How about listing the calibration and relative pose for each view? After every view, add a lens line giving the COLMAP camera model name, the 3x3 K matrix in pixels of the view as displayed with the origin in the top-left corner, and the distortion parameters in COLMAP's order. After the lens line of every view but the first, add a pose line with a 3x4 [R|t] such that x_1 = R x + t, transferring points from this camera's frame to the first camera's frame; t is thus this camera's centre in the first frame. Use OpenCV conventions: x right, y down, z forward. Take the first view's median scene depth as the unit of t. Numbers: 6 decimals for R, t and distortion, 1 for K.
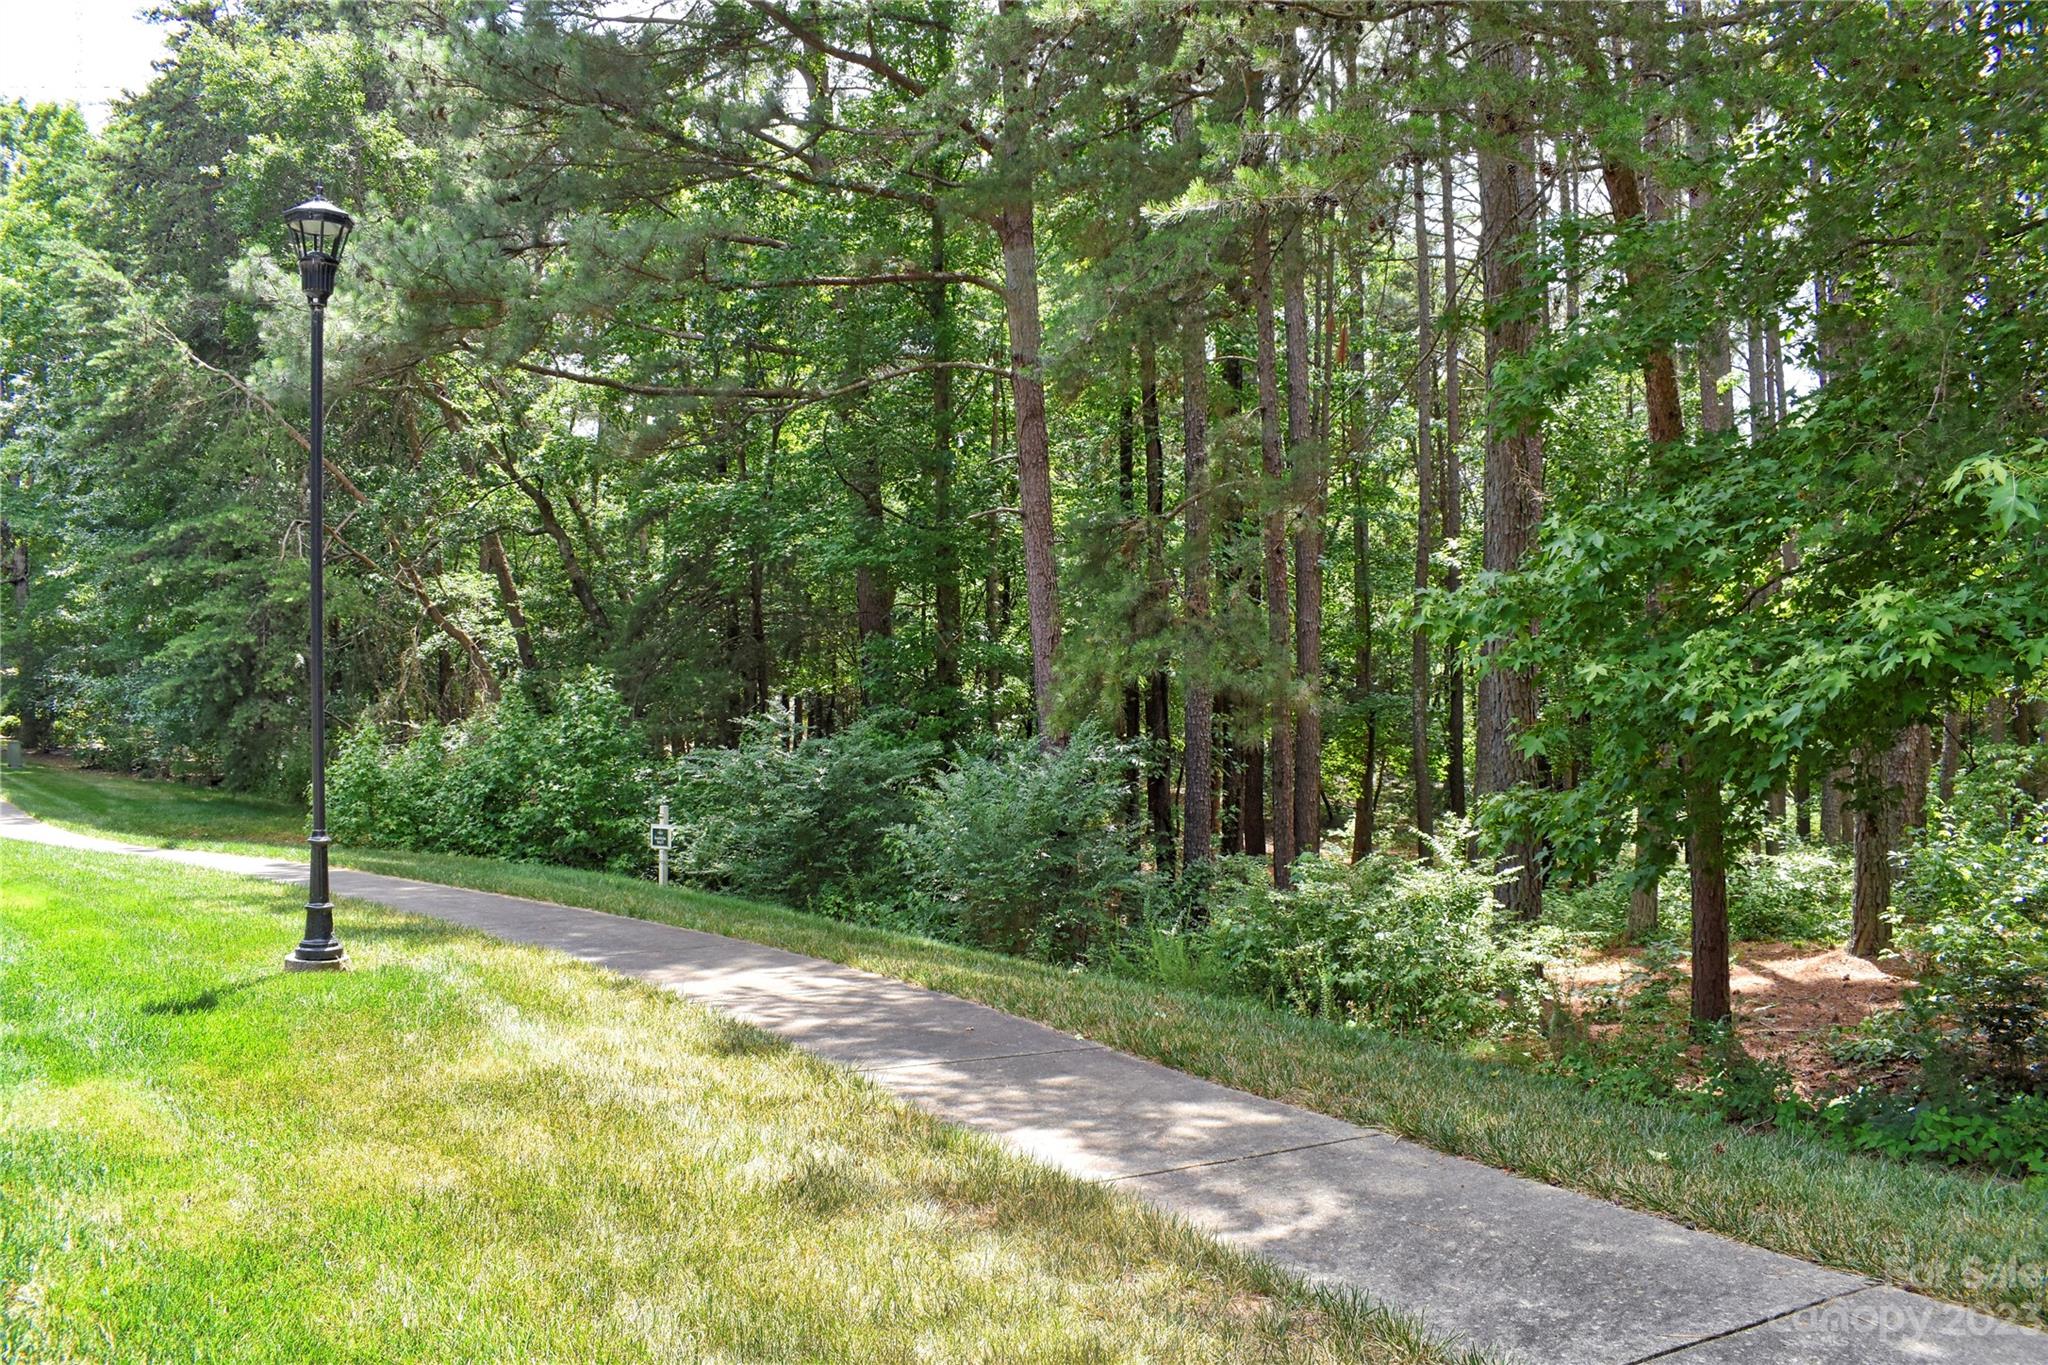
lens RADIAL K [[1598.0, 0, 1037.4], [0, 1598.0, 683.5], [0, 0, 1]] dist [-0.095972, 0.015954]
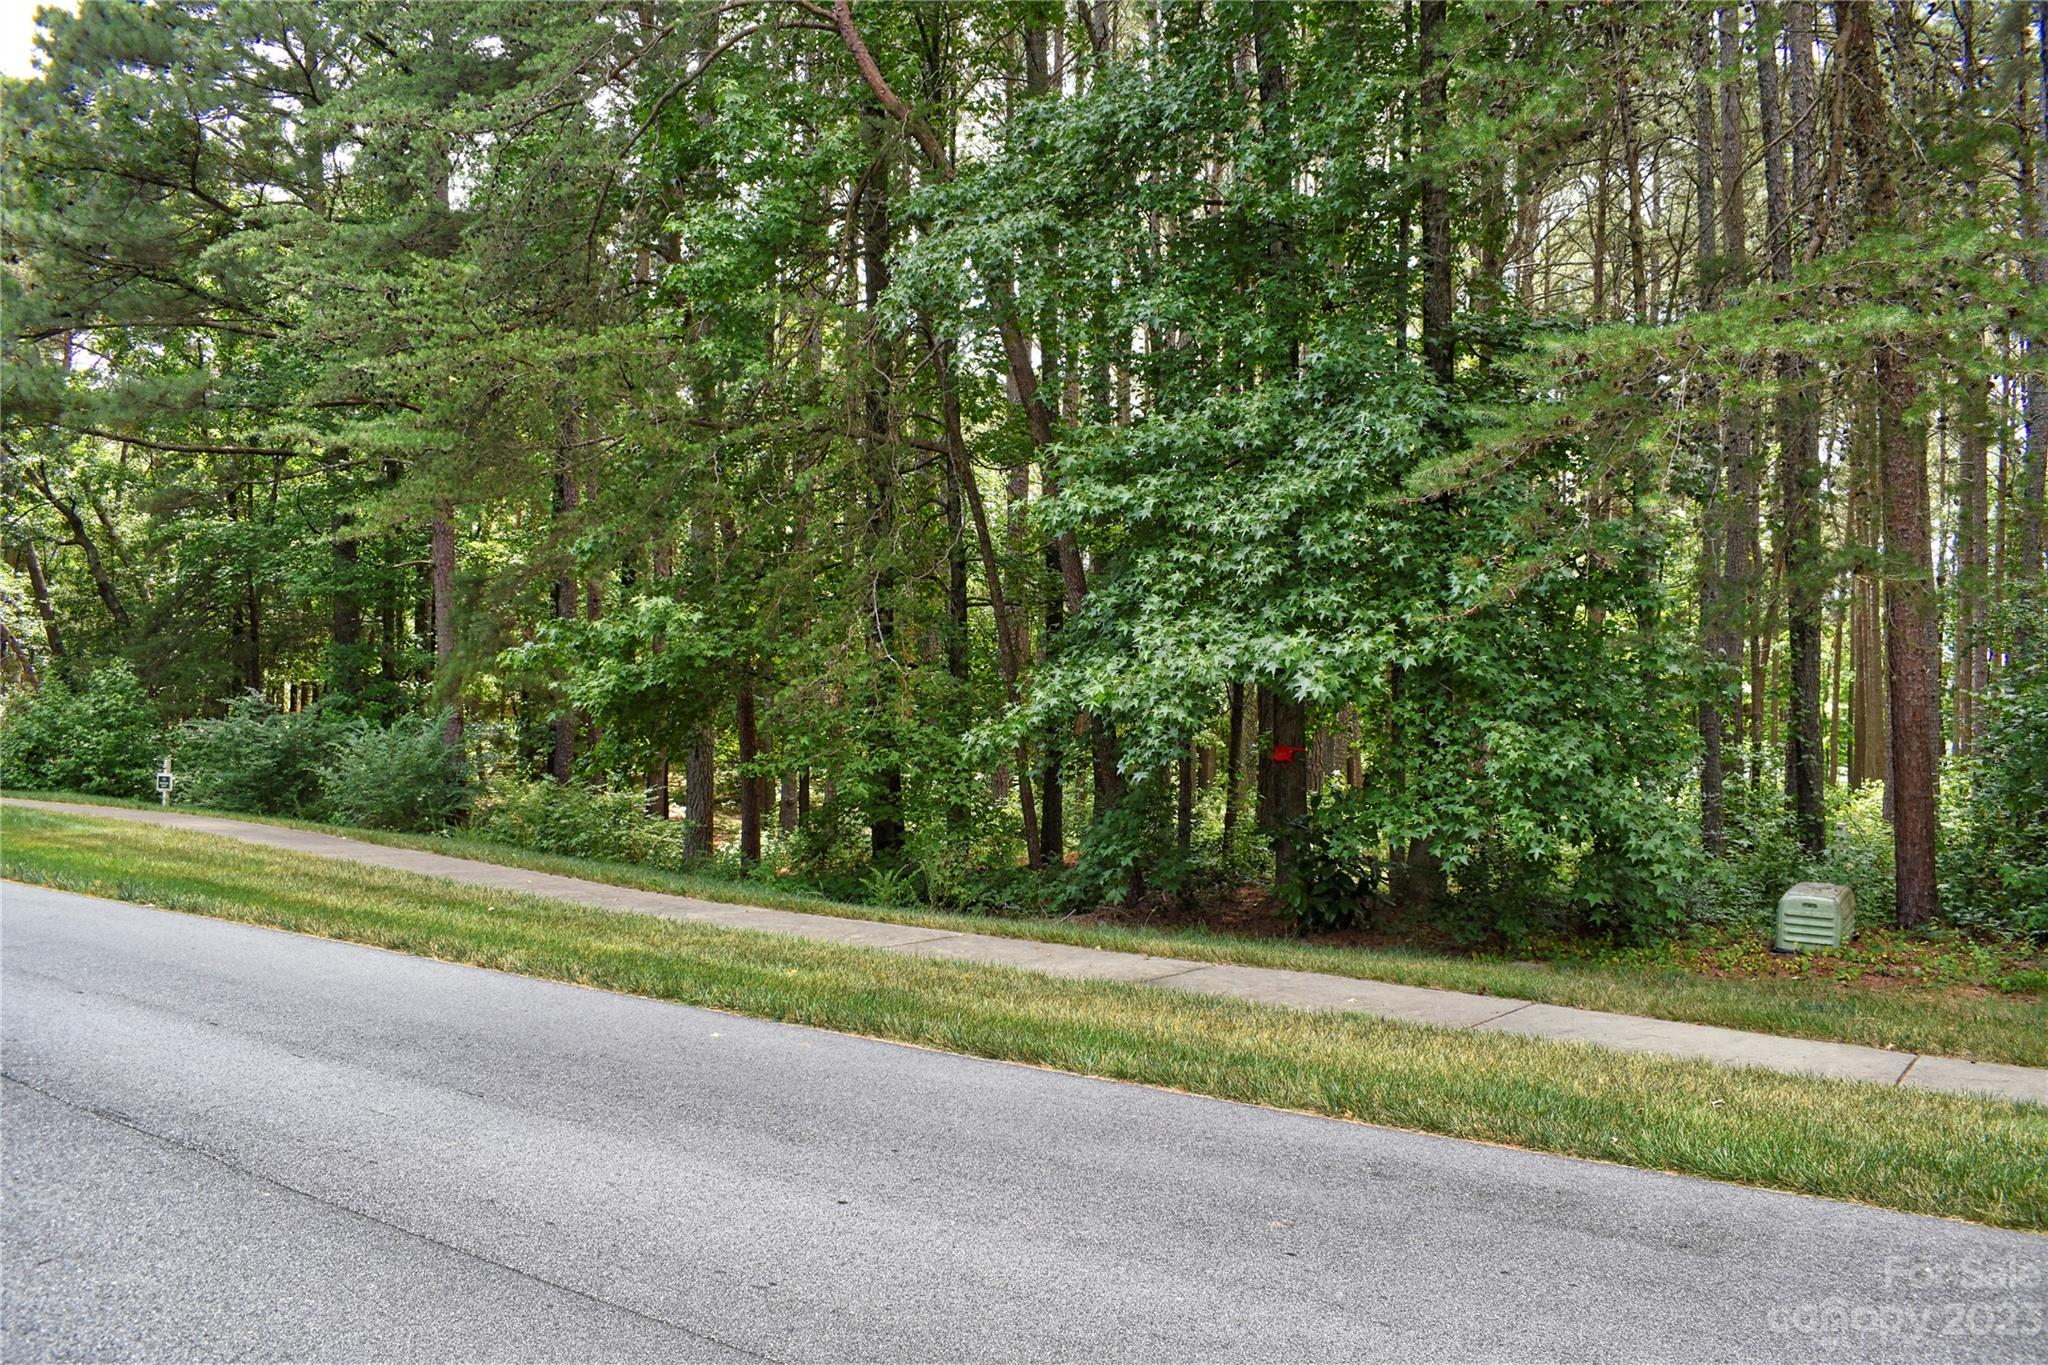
lens RADIAL K [[1598.0, 0, 1030.8], [0, 1598.0, 691.1], [0, 0, 1]] dist [-0.095972, 0.015954]
pose [[0.964274, 0.030519, 0.263143, 0.109320], [-0.031197, 0.999512, -0.001604, -0.004158], [-0.263064, -0.006663, 0.964755, -0.417072]]
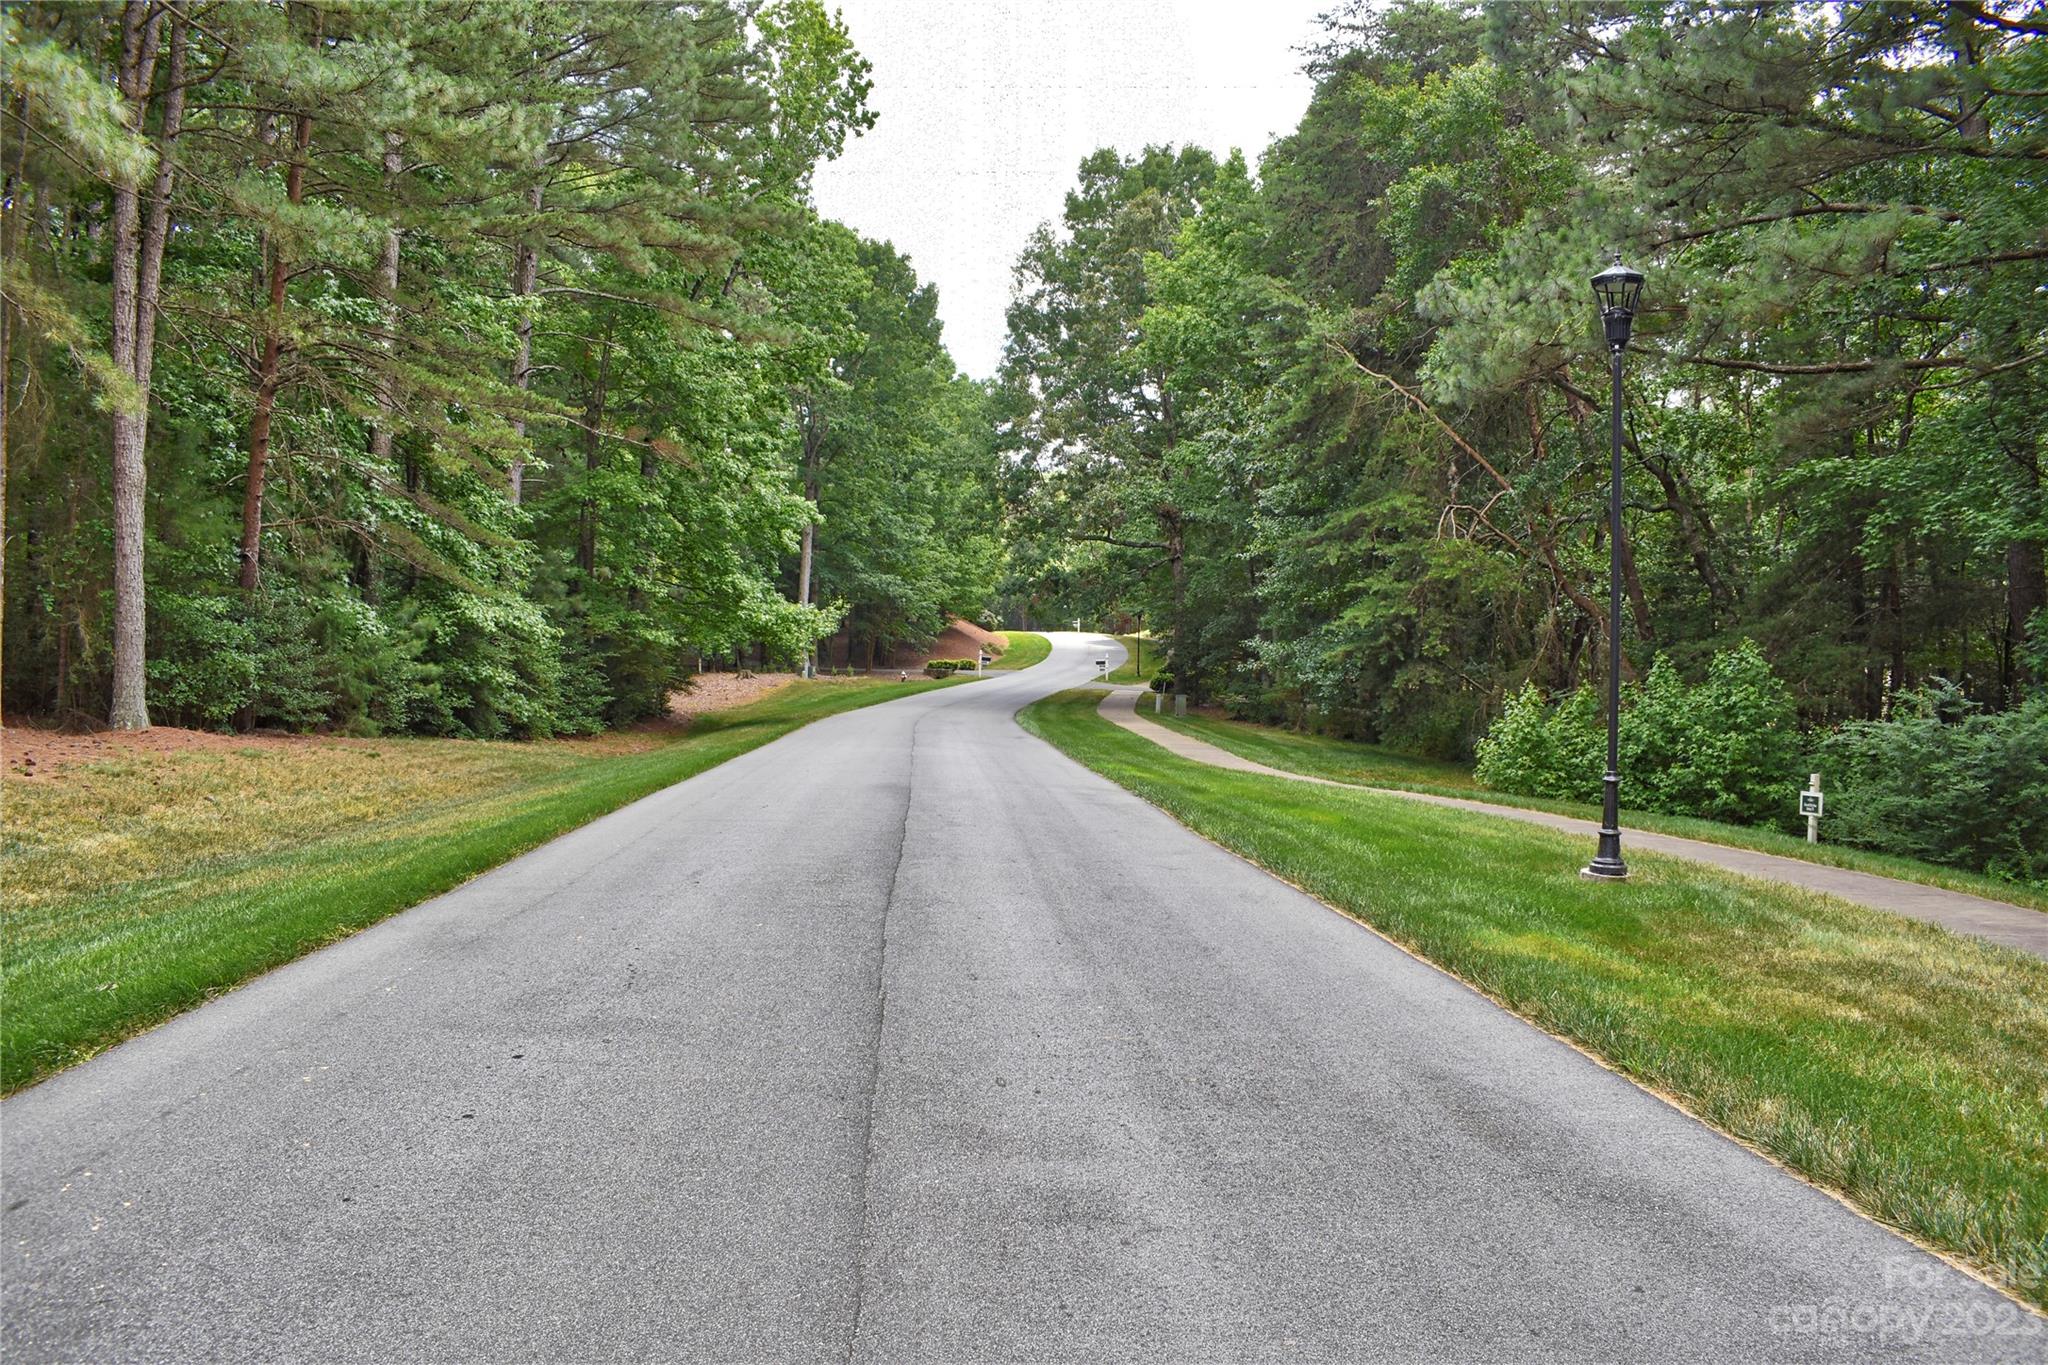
lens RADIAL K [[1598.0, 0, 1035.5], [0, 1598.0, 694.9], [0, 0, 1]] dist [-0.095972, 0.015954]
pose [[0.800754, 0.031378, -0.598171, -0.027180], [-0.015280, 0.999372, 0.031968, -0.000065], [0.598798, -0.016459, 0.800731, -0.100877]]
